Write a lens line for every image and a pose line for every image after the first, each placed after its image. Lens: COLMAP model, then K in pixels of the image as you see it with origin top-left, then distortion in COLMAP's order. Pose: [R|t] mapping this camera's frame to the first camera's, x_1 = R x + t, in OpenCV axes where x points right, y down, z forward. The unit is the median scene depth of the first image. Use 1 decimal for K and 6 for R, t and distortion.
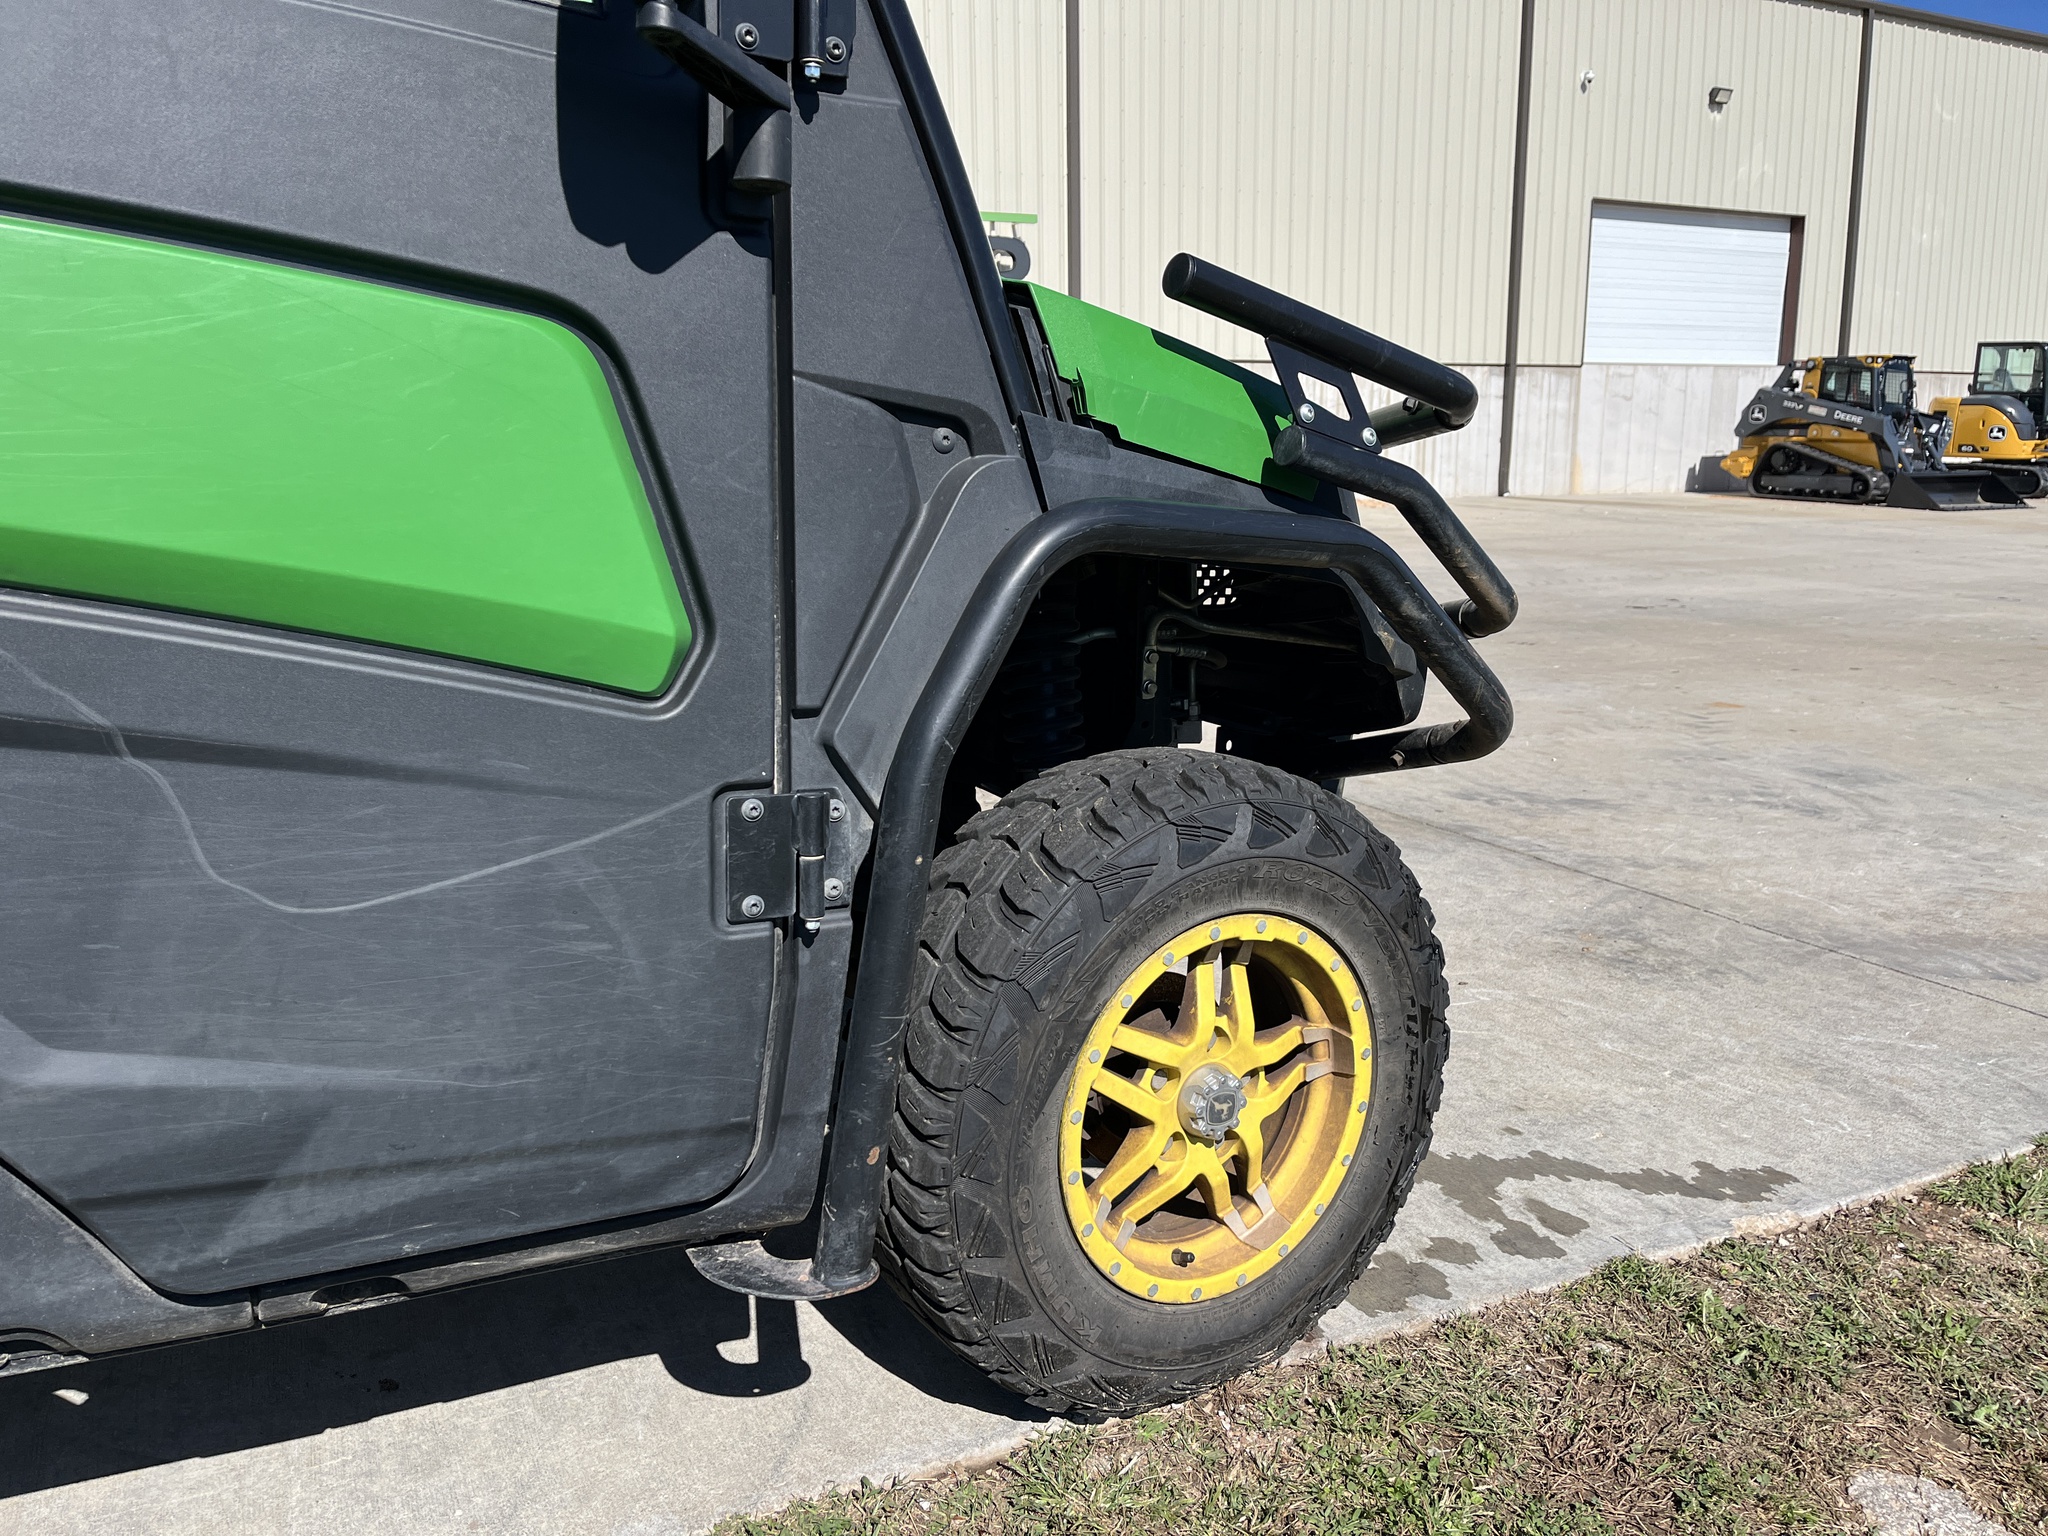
lens RADIAL K [[1503.0, 0, 1016.3], [0, 1503.0, 779.4], [0, 0, 1]] dist [0.043704, -0.062821]
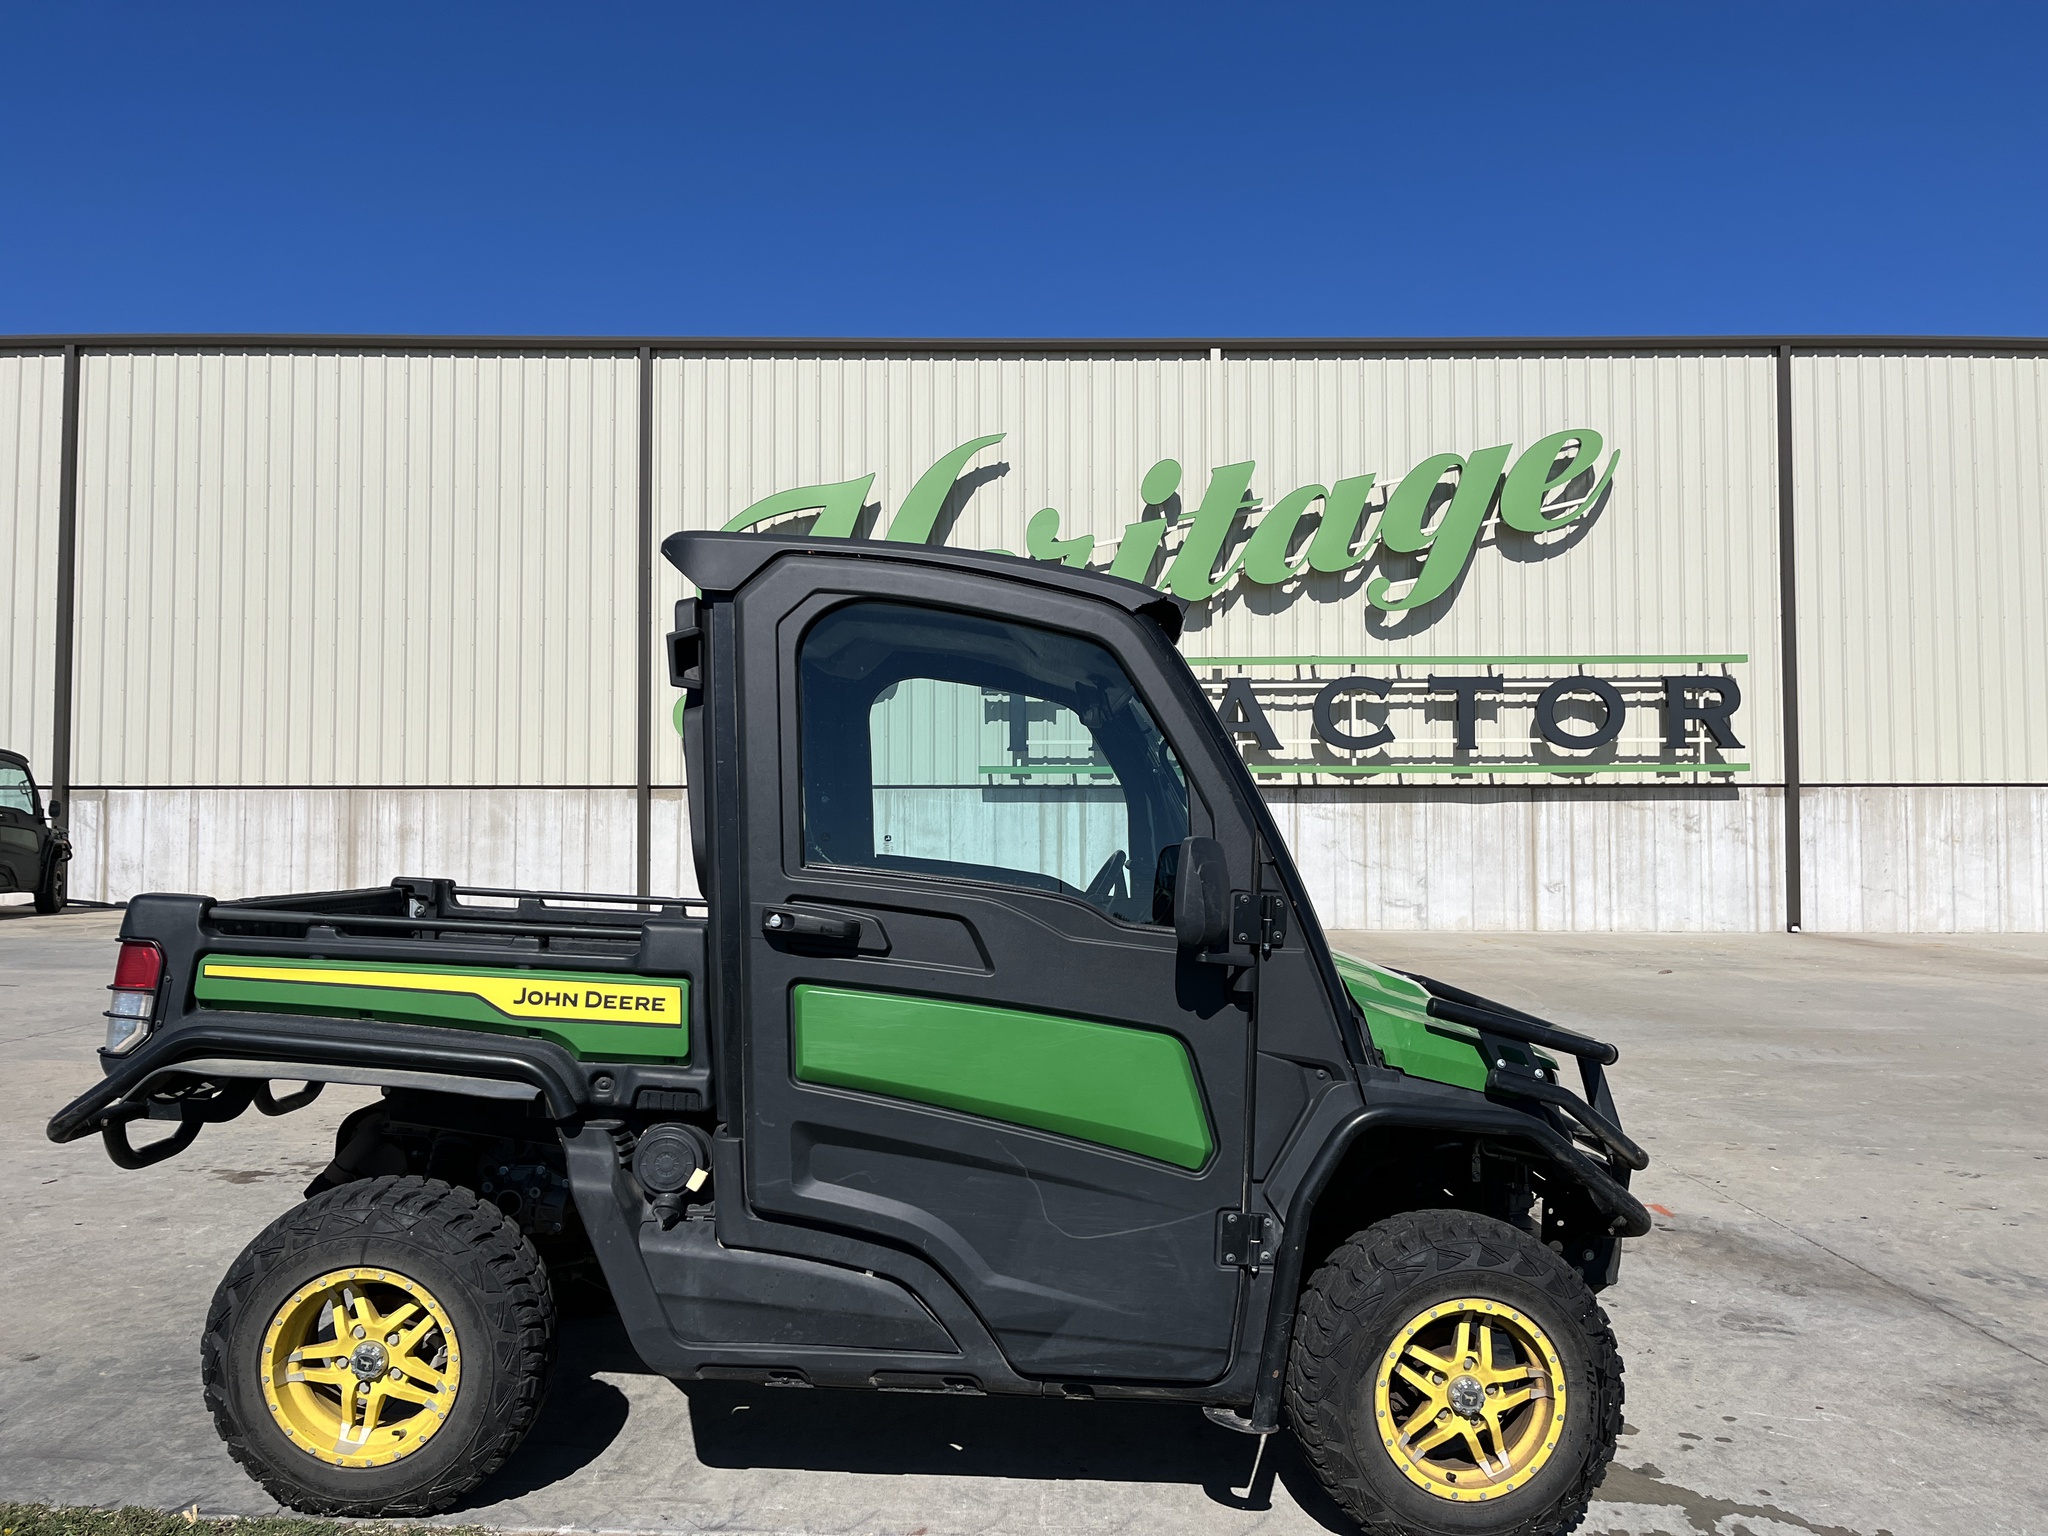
lens RADIAL K [[1573.3, 0, 1043.8], [0, 1573.3, 775.9], [0, 0, 1]] dist [0.043185, -0.077996]
pose [[0.896649, -0.006466, -0.442695, 0.606181], [-0.099815, 0.971199, -0.216353, -0.081657], [0.431344, 0.238181, 0.870180, -1.374617]]
